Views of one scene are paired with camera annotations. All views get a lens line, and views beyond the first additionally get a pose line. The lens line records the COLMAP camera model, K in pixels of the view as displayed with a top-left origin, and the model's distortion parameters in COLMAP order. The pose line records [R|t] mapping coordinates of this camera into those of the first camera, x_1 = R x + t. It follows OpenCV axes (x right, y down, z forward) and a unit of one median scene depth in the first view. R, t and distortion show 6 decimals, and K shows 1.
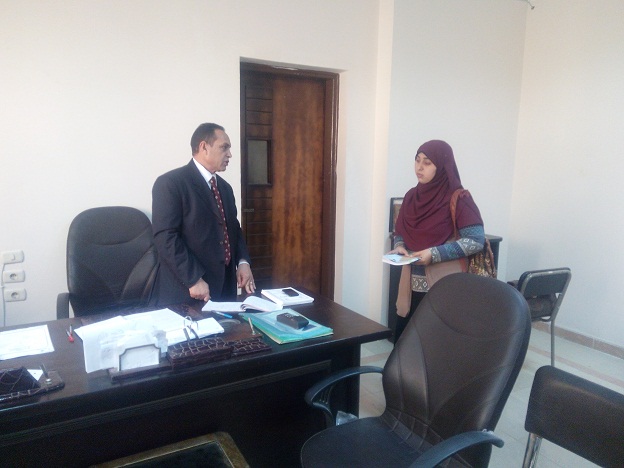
lens RADIAL K [[476.5, 0, 312.0], [0, 476.5, 234.0], [0, 0, 1]] dist [0.109593, -0.160180]
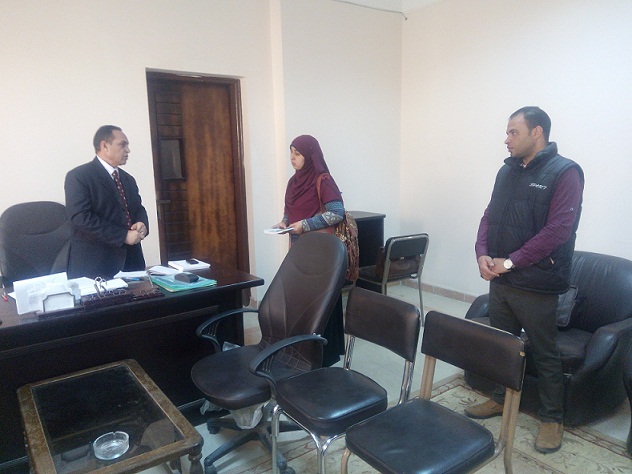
lens RADIAL K [[482.6, 0, 316.0], [0, 482.6, 237.0], [0, 0, 1]] dist [0.109593, -0.160180]
pose [[0.992506, -0.057914, 0.107600, 0.137696], [0.056846, 0.998299, 0.012961, 0.058457], [-0.108168, -0.006747, 0.994110, -0.277718]]
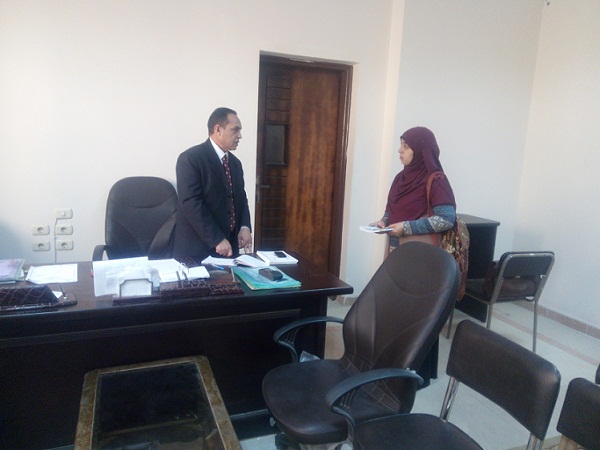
lens RADIAL K [[458.2, 0, 300.0], [0, 458.2, 225.0], [0, 0, 1]] dist [0.109593, -0.160180]
pose [[0.990638, 0.051996, -0.126226, 0.136291], [-0.050295, 0.998596, 0.016629, 0.028212], [0.126914, -0.010124, 0.991862, -0.101306]]
